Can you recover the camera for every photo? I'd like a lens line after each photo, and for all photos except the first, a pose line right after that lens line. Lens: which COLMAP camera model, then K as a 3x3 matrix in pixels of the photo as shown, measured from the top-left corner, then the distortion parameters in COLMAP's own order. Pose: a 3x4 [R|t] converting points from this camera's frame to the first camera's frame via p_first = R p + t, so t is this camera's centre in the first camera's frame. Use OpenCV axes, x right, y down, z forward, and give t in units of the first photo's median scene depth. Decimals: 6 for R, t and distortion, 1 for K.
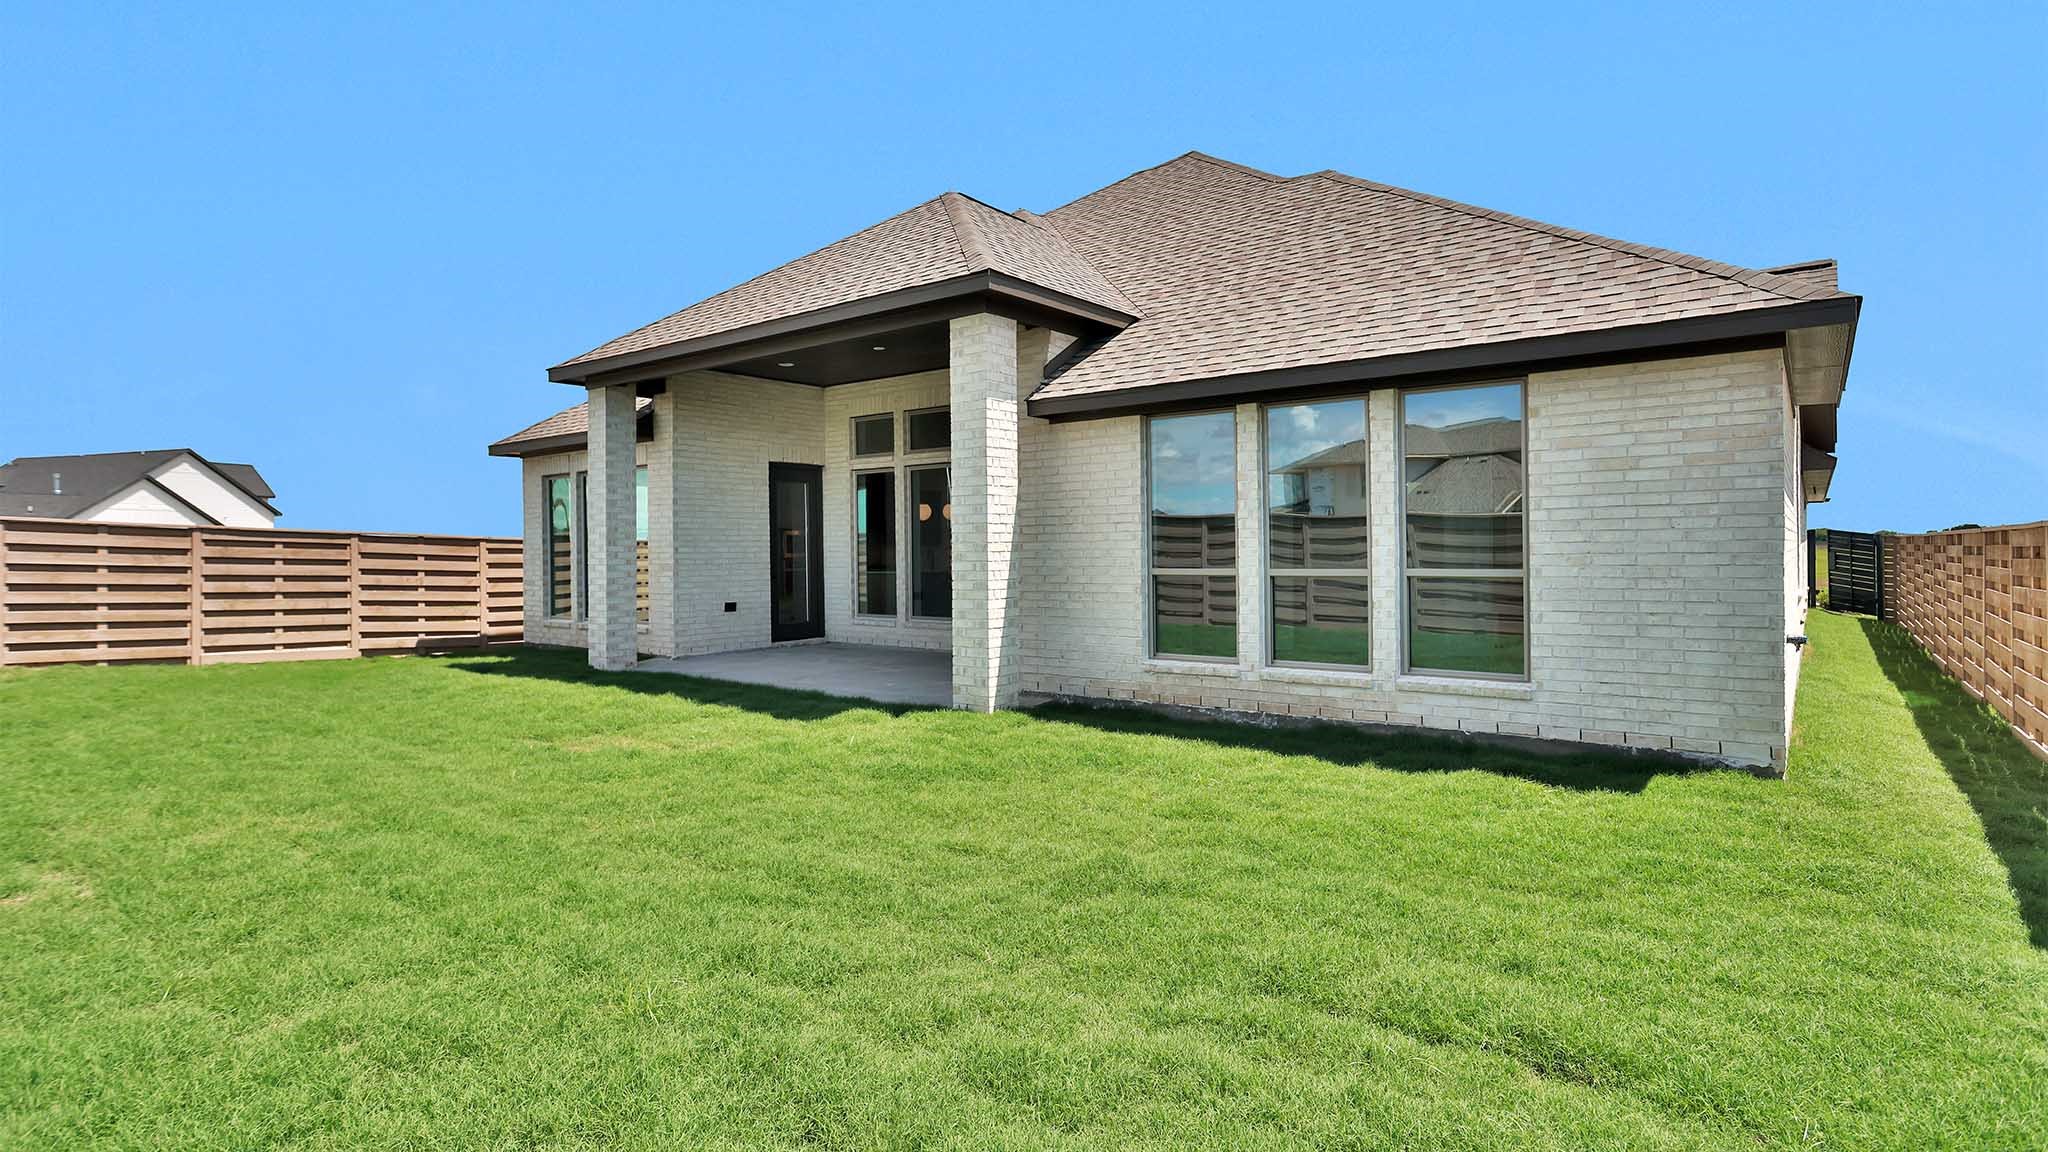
lens RADIAL K [[1003.8, 0, 1016.7], [0, 1003.8, 559.1], [0, 0, 1]] dist [-0.020746, 0.023901]
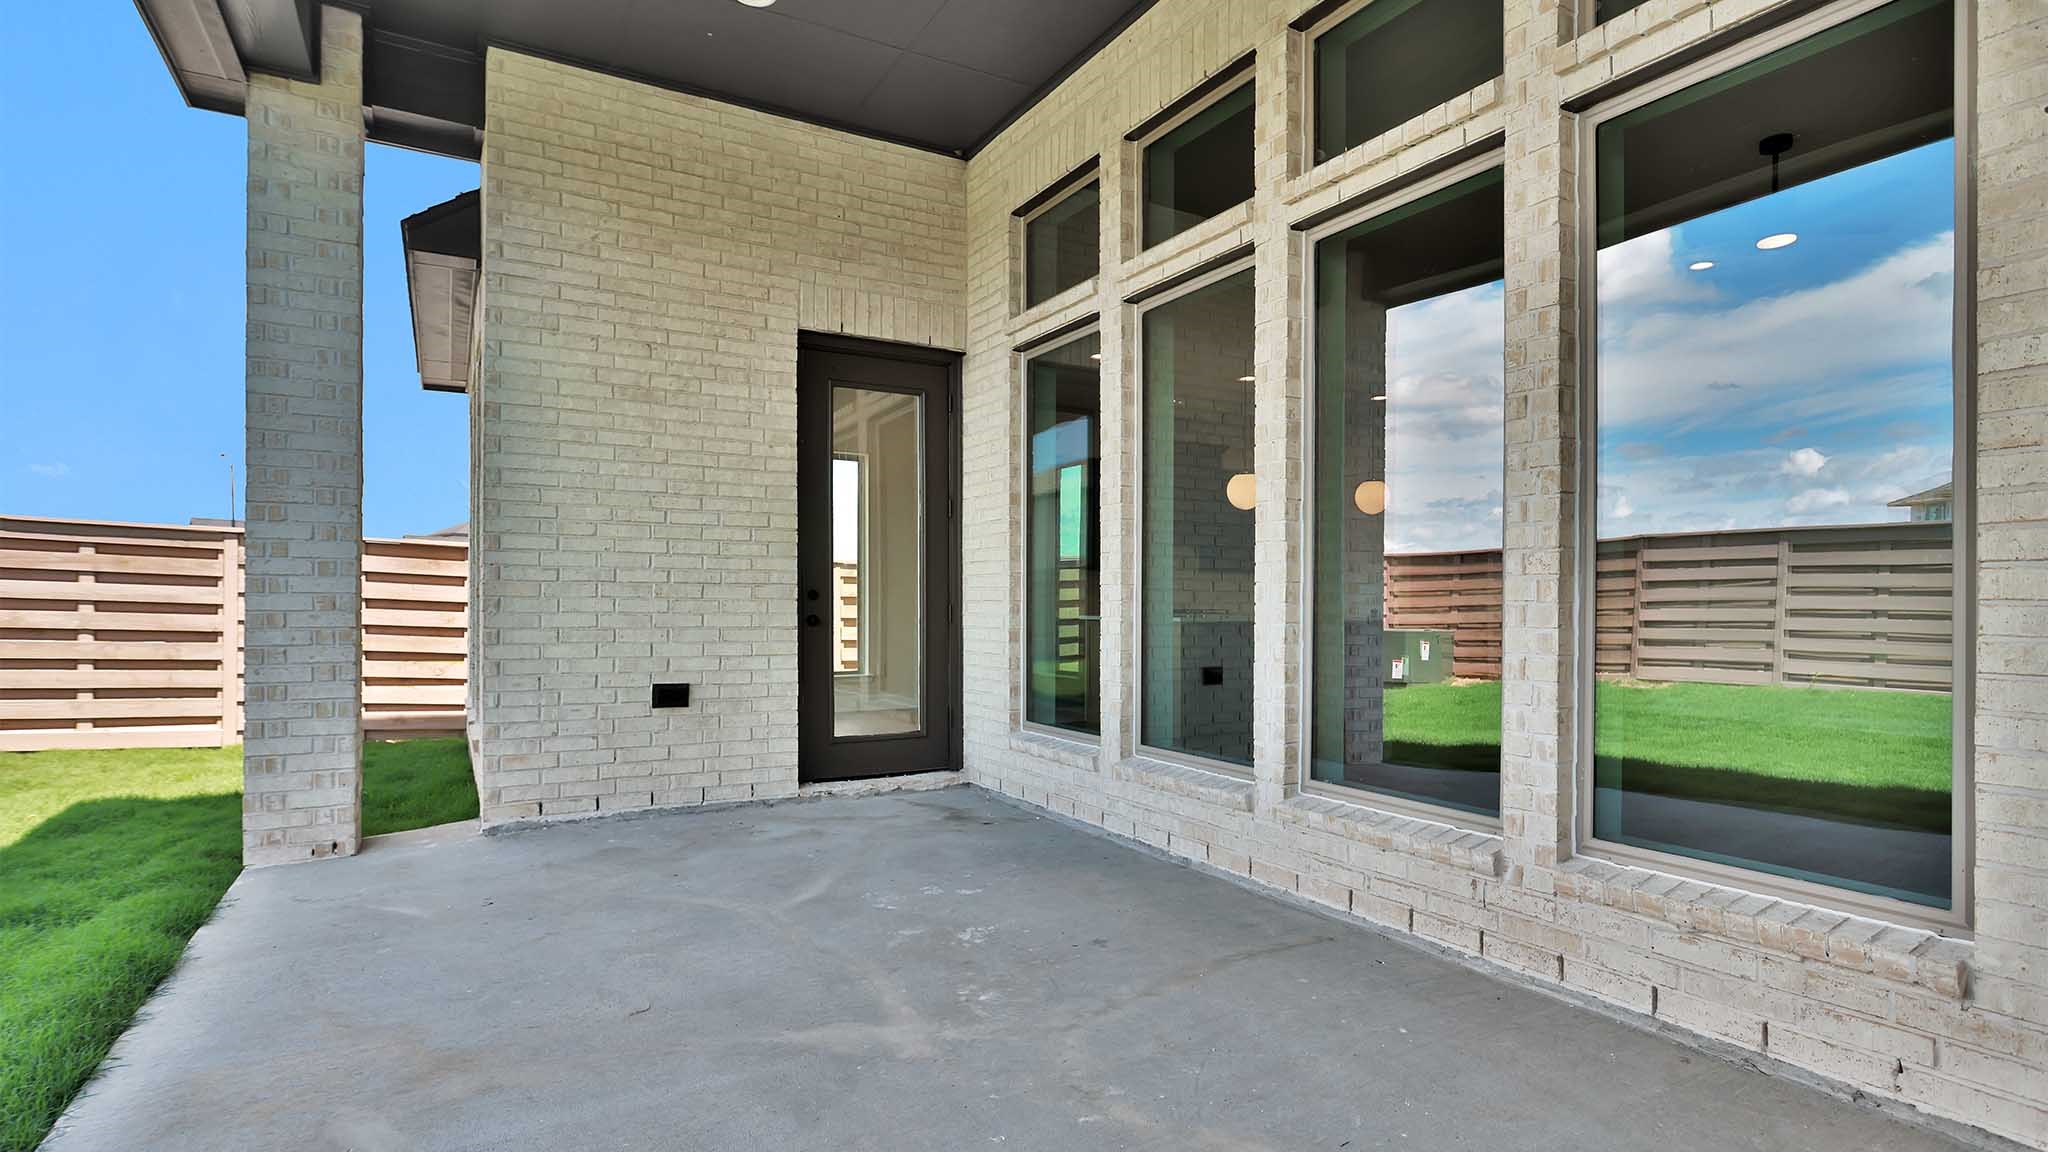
lens RADIAL K [[1003.8, 0, 1016.7], [0, 1003.8, 559.1], [0, 0, 1]] dist [-0.020746, 0.023901]
pose [[0.907231, -0.005594, -0.420595, -0.000217], [-0.006941, 0.999576, -0.028265, 0.004924], [0.420575, 0.028562, 0.906808, 0.693578]]
